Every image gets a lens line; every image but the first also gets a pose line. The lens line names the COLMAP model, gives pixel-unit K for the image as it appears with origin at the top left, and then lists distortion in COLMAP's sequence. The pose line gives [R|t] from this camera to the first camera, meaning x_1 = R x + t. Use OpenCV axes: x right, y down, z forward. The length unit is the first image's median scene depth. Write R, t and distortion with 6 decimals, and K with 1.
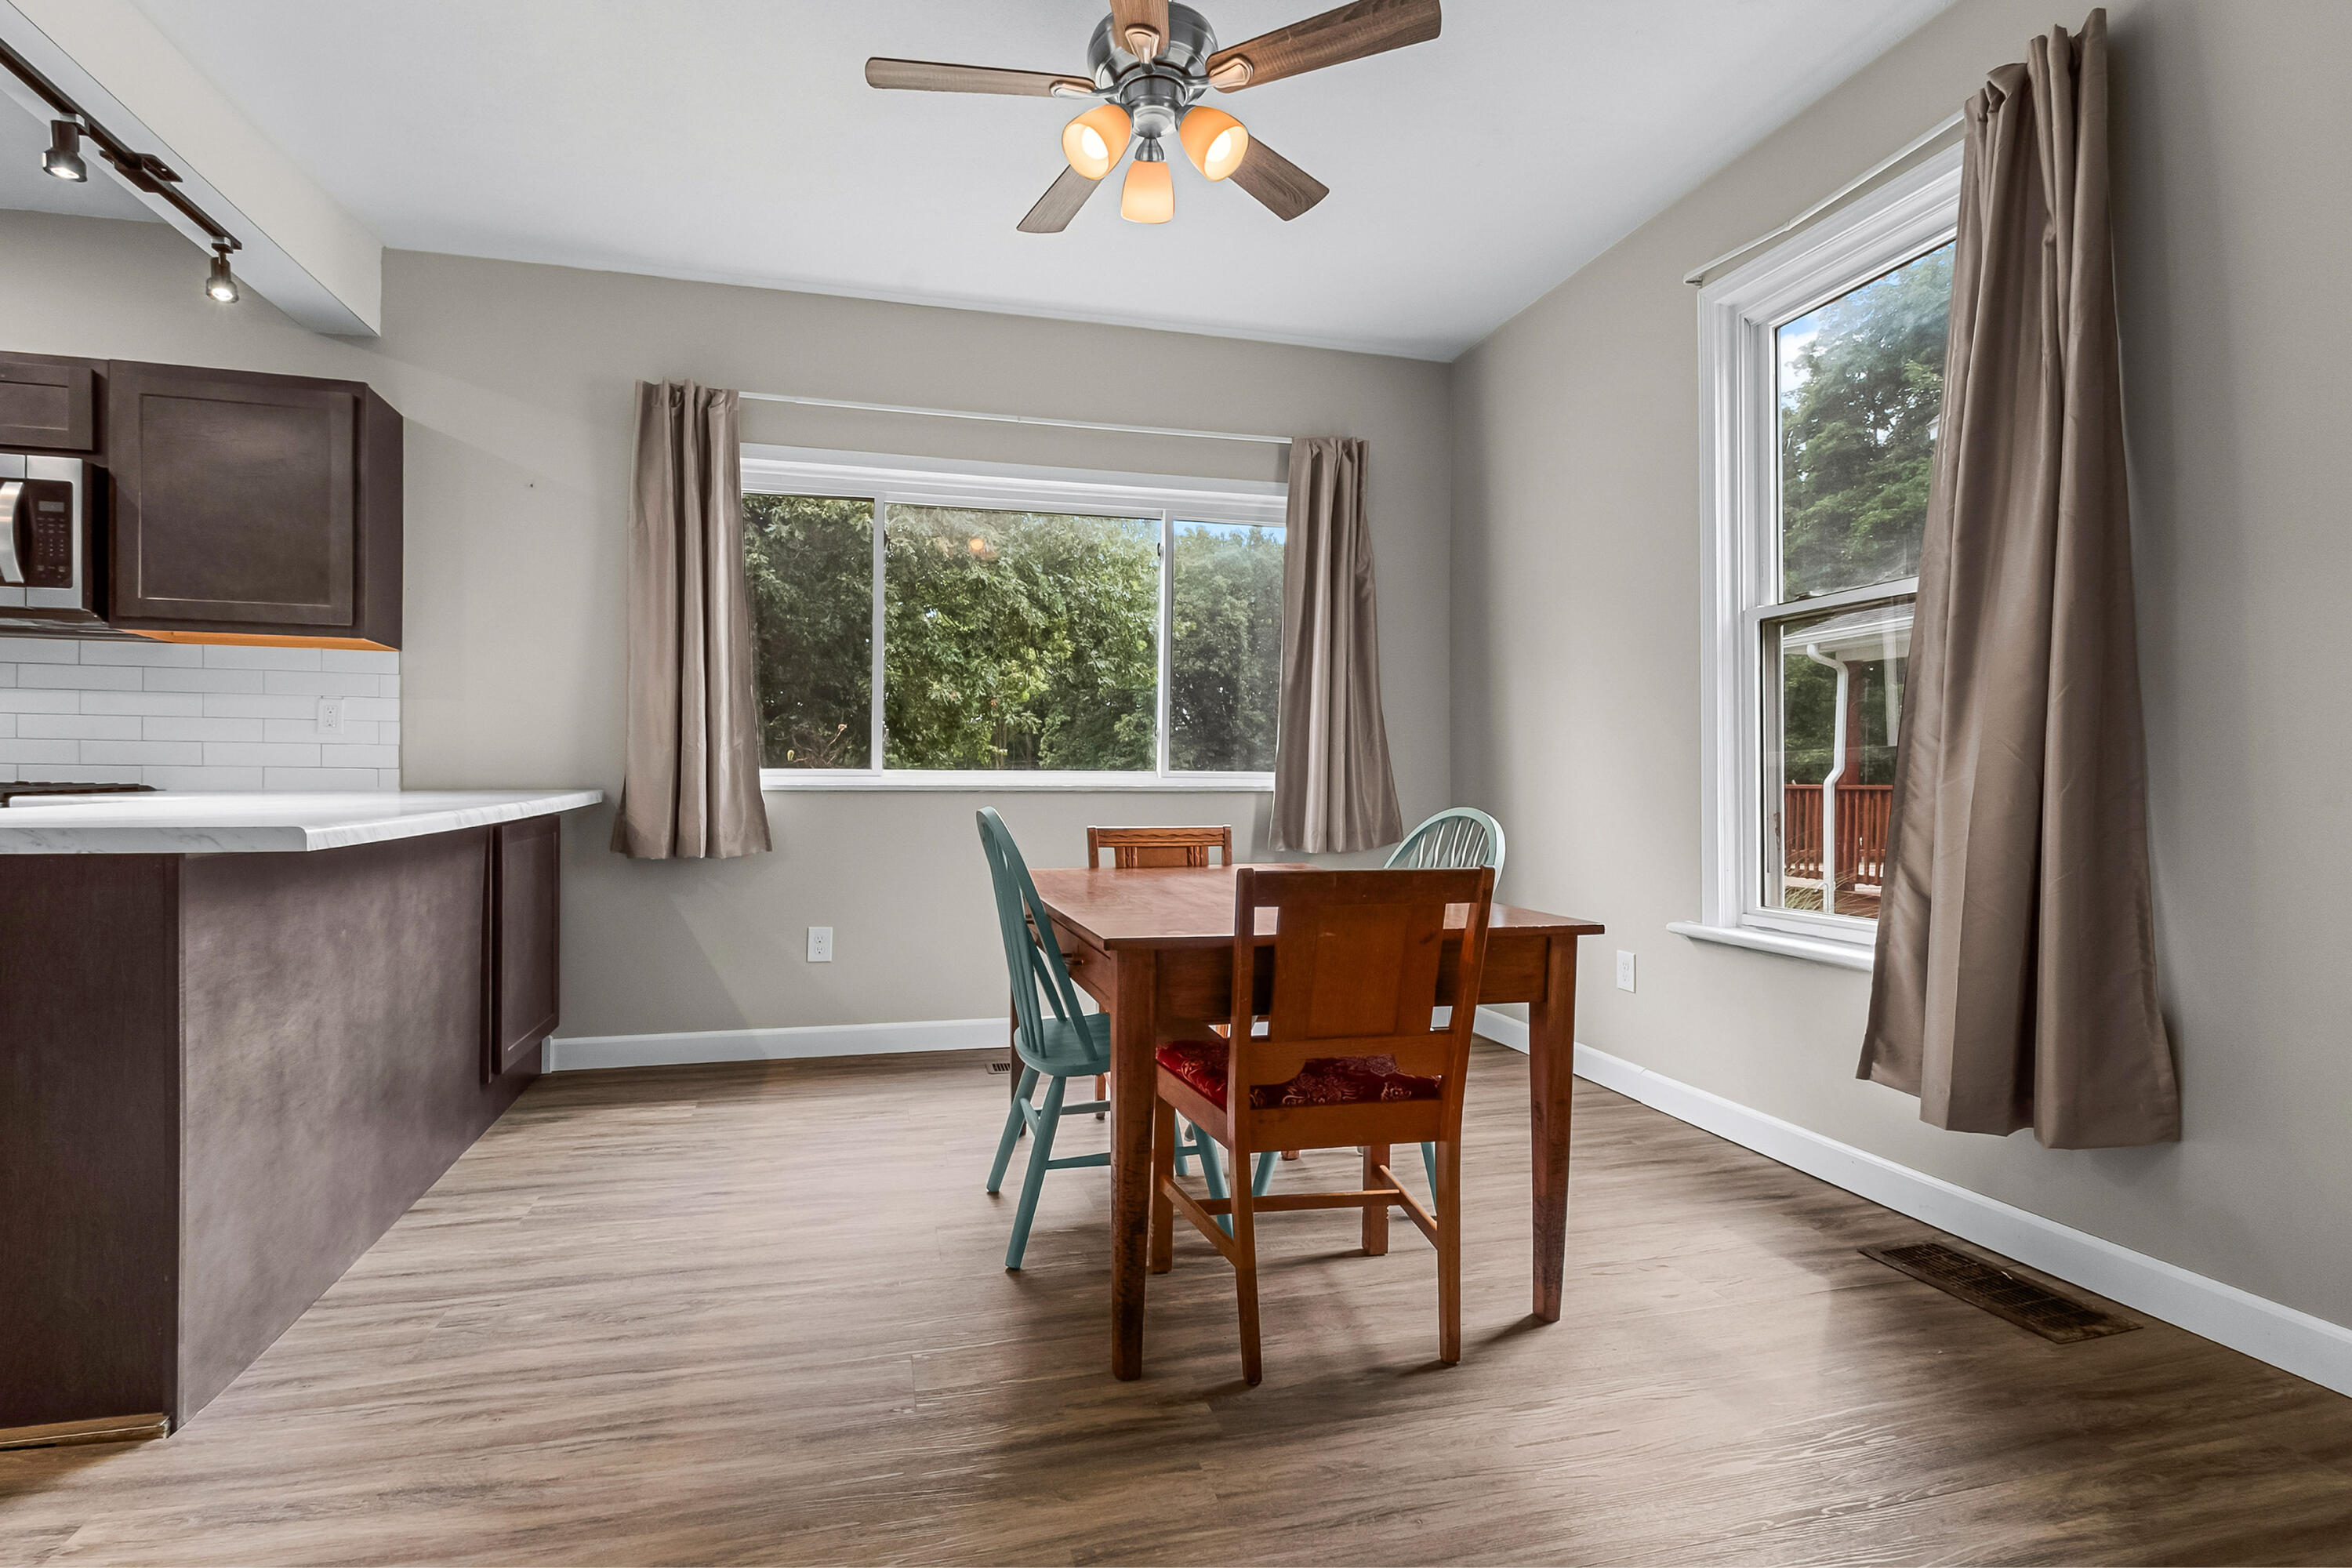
lens RADIAL K [[1062.2, 0, 1128.5], [0, 1062.2, 801.3], [0, 0, 1]] dist [0.001866, -0.000169]
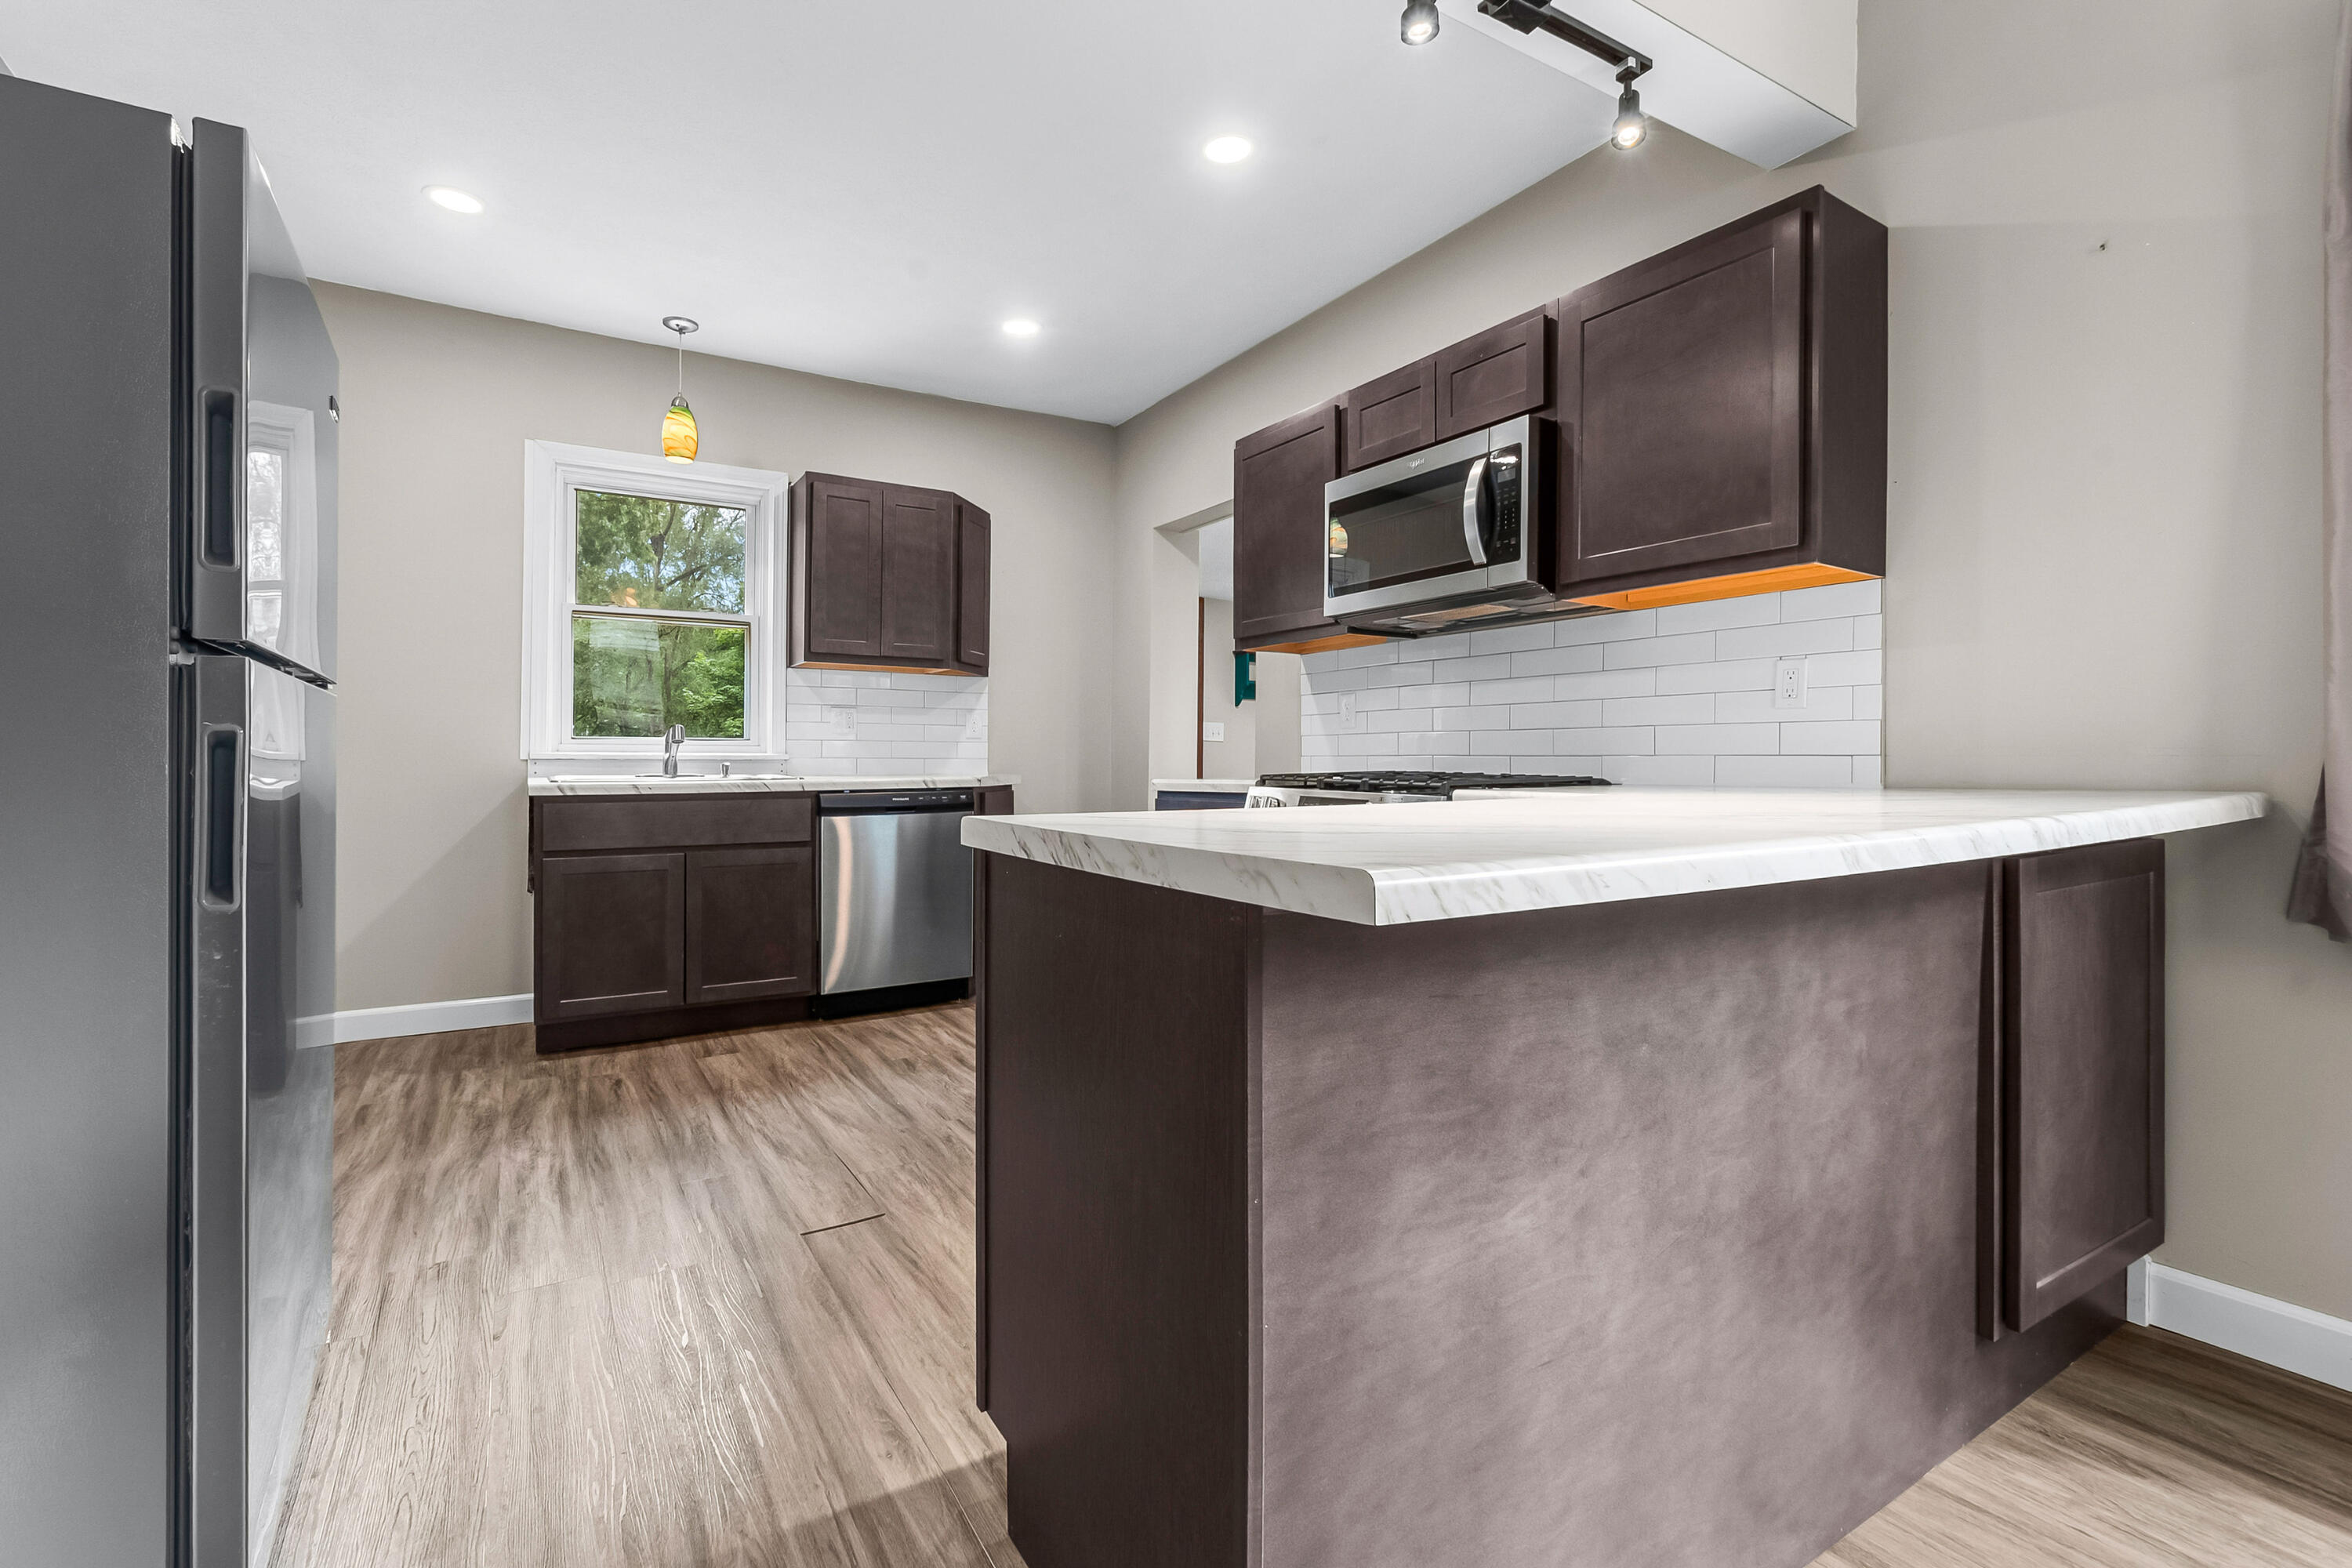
lens RADIAL K [[1073.1, 0, 1174.8], [0, 1073.1, 751.9], [0, 0, 1]] dist [0.000005, -0.000813]
pose [[0.299580, -0.017673, -0.953908, -0.209257], [-0.022540, 0.999418, -0.025595, -0.006955], [0.953805, 0.029168, 0.299007, 0.445140]]
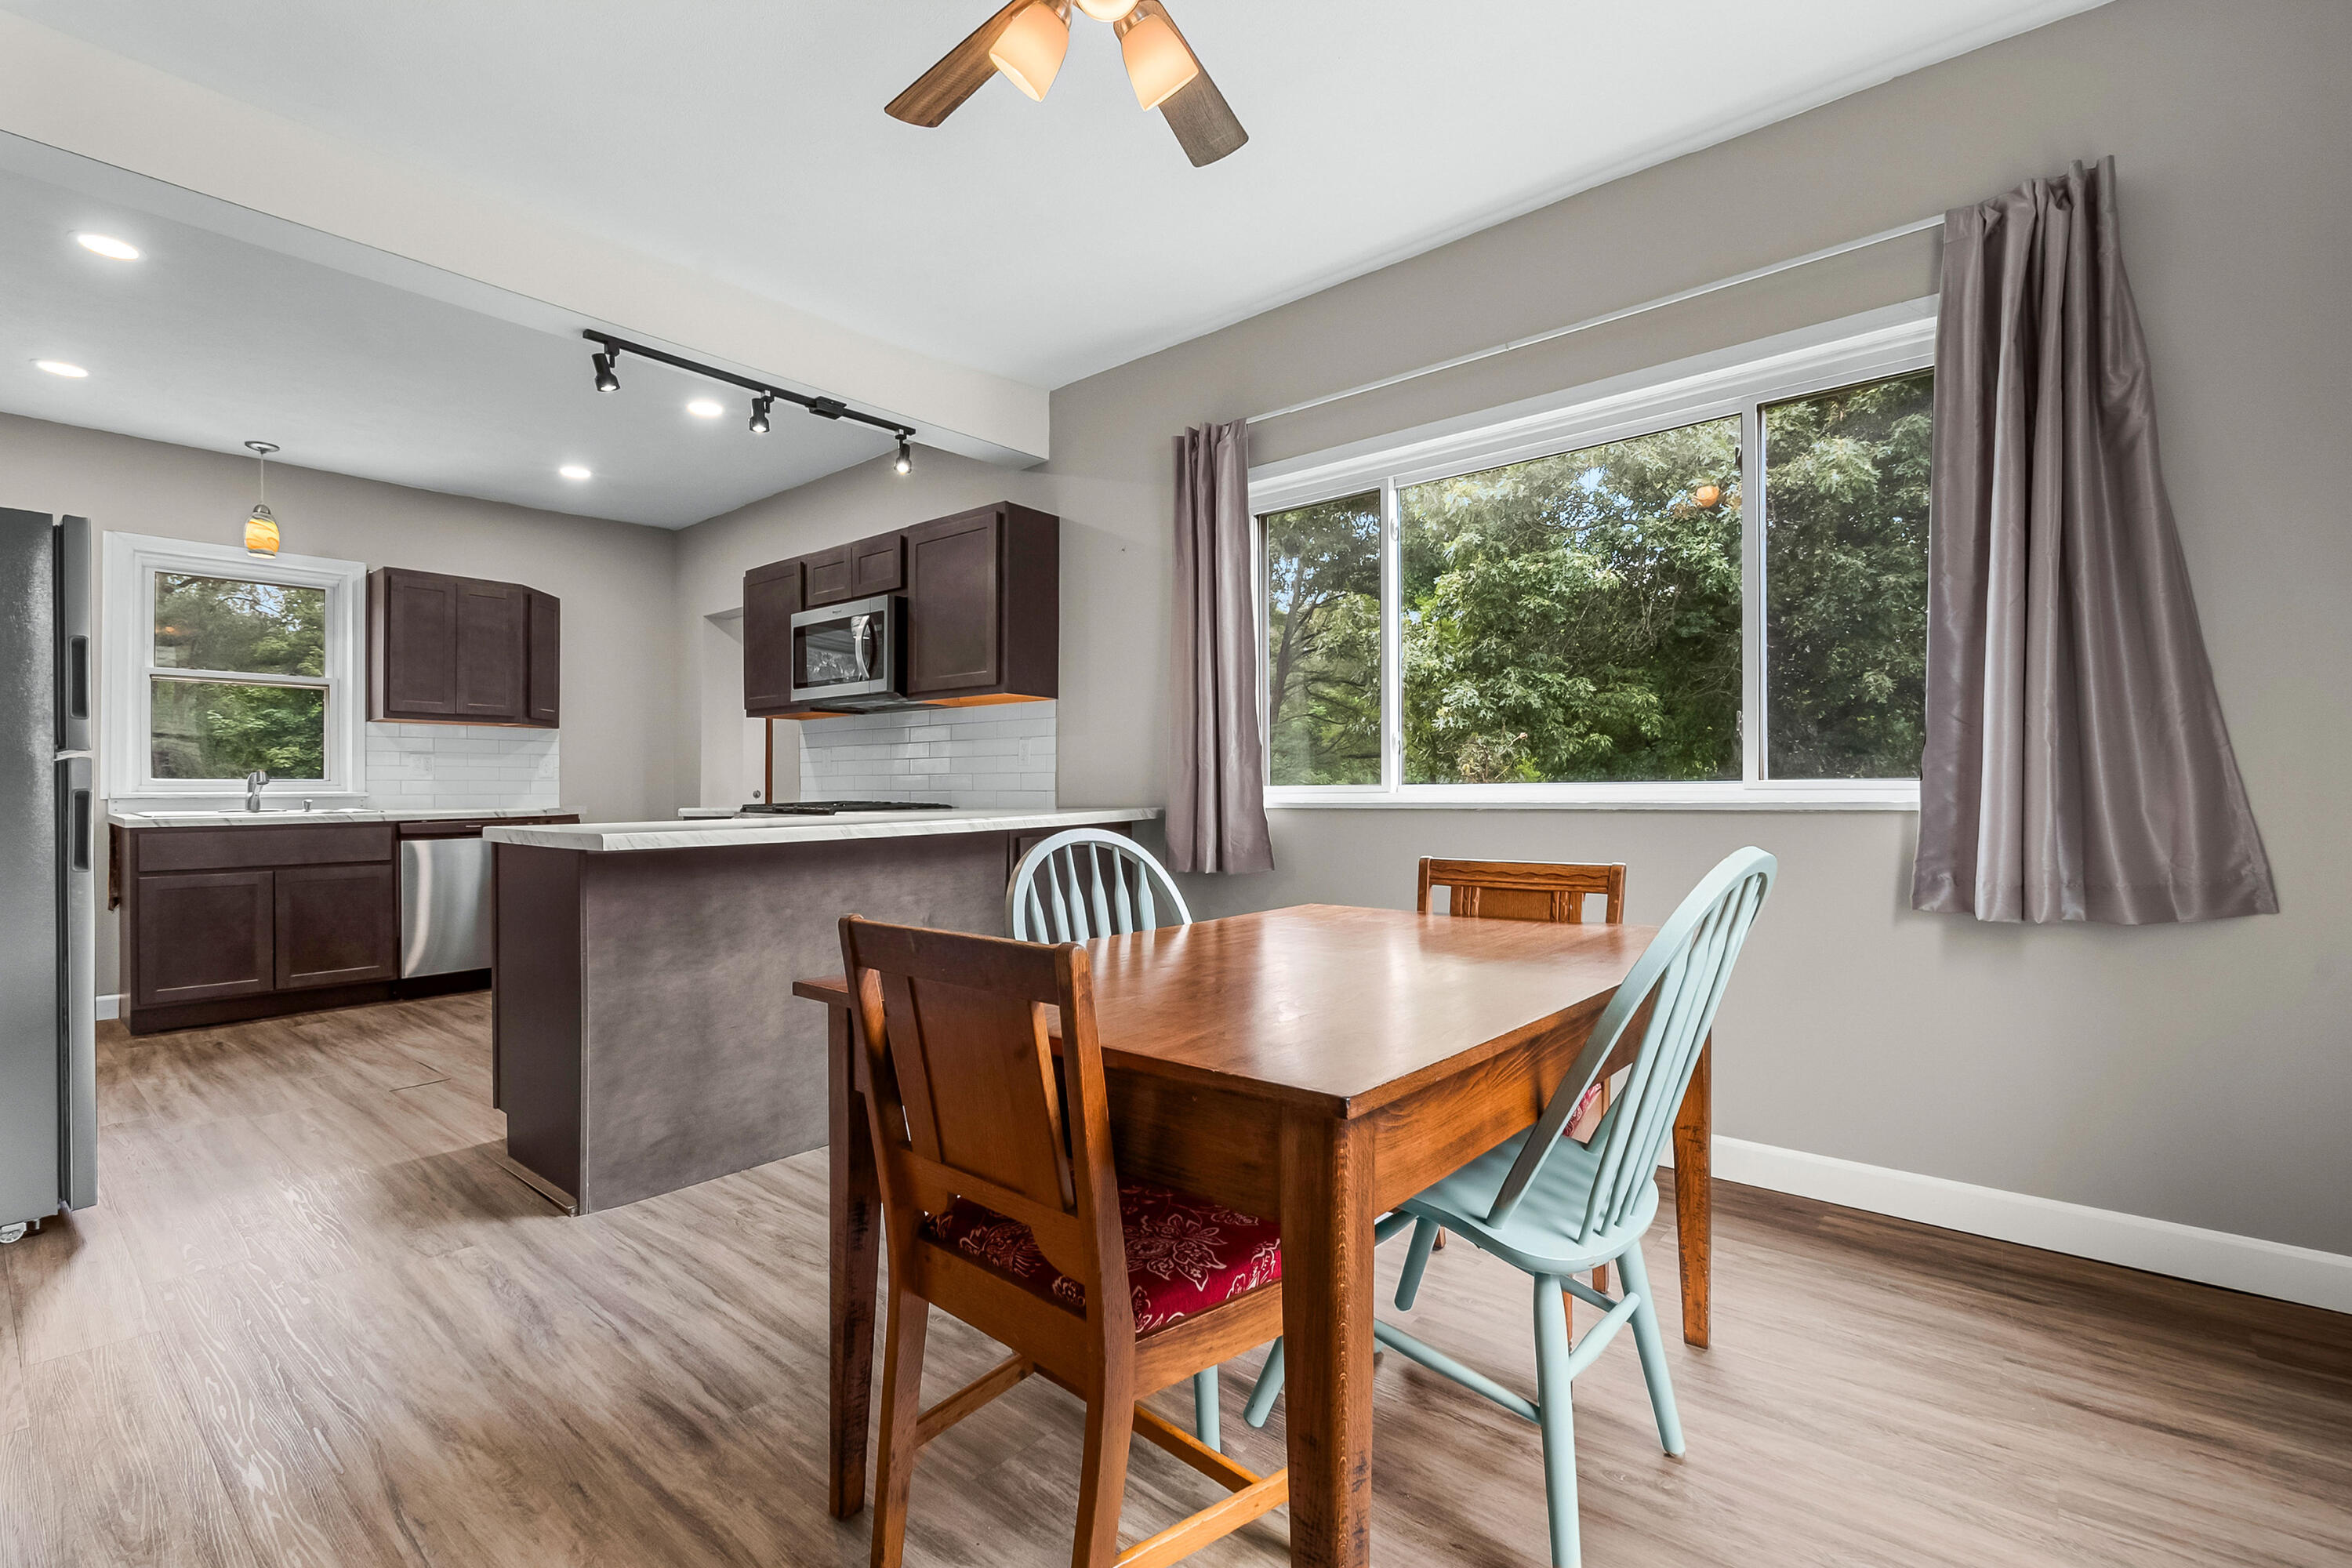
lens RADIAL K [[1064.1, 0, 1206.8], [0, 1064.1, 780.7], [0, 0, 1]] dist [0.001216, -0.000783]
pose [[0.594349, -0.018316, -0.803998, 0.532318], [-0.008132, 0.999553, -0.028782, -0.008639], [0.804166, 0.023645, 0.593934, 0.450131]]
